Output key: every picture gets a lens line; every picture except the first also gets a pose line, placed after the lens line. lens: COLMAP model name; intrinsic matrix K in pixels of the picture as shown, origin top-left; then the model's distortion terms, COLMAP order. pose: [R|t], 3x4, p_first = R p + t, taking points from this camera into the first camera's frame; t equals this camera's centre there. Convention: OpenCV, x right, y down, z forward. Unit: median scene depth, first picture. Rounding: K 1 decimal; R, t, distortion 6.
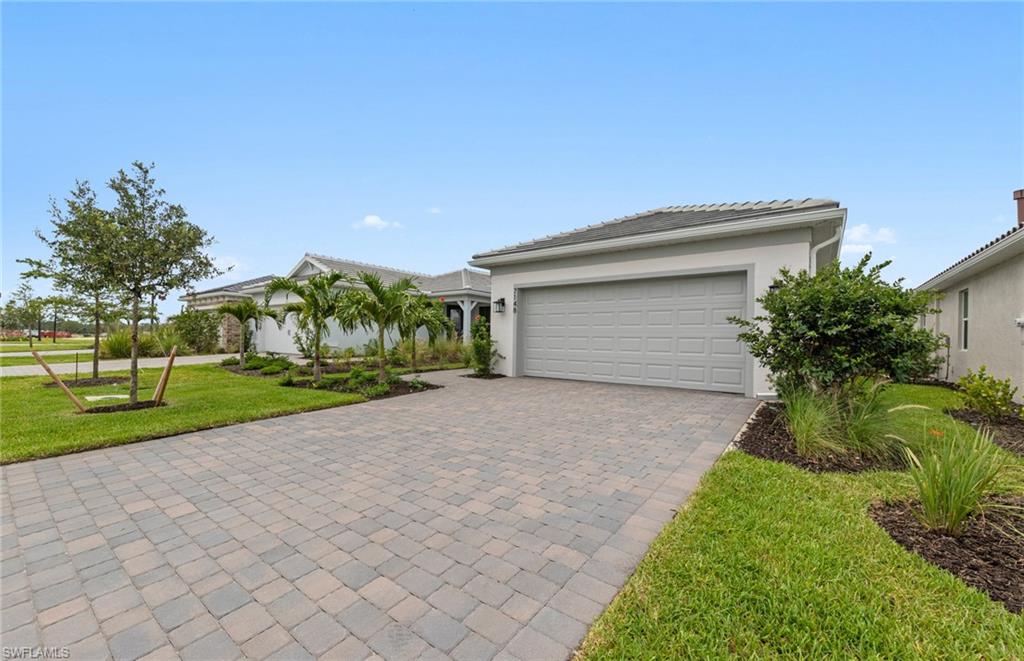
lens RADIAL K [[395.5, 0, 505.8], [0, 395.5, 318.5], [0, 0, 1]] dist [0.000370, 0.000141]
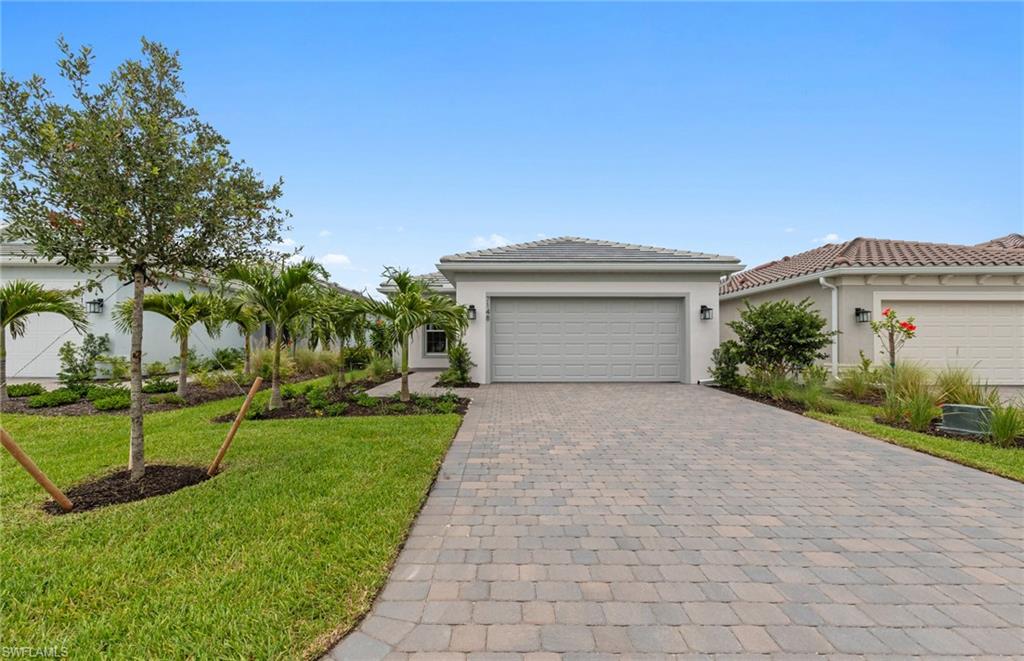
lens RADIAL K [[395.5, 0, 505.8], [0, 395.5, 318.5], [0, 0, 1]] dist [0.000370, 0.000141]
pose [[0.799275, 0.029817, 0.600225, -0.547173], [-0.020684, 0.999542, -0.022109, 0.001998], [-0.600609, 0.005256, 0.799526, 0.164064]]
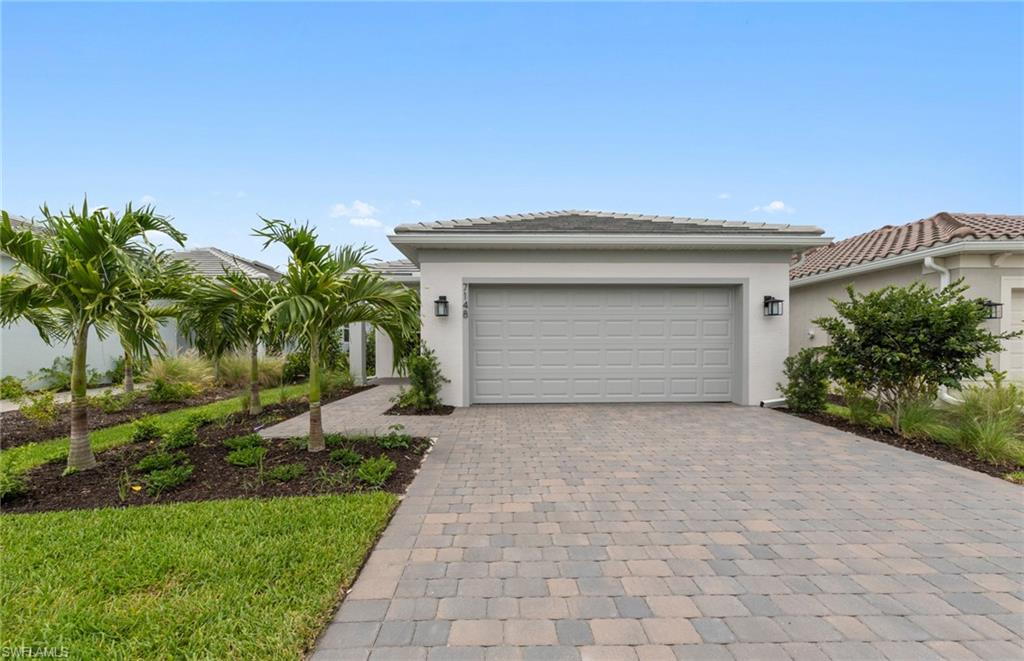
lens RADIAL K [[403.8, 0, 507.5], [0, 403.8, 340.5], [0, 0, 1]] dist [0.003191, 0.000243]
pose [[0.786519, -0.003195, 0.617558, -0.367206], [-0.018280, 0.999428, 0.028453, 0.004456], [-0.617296, -0.033667, 0.786010, 0.379840]]
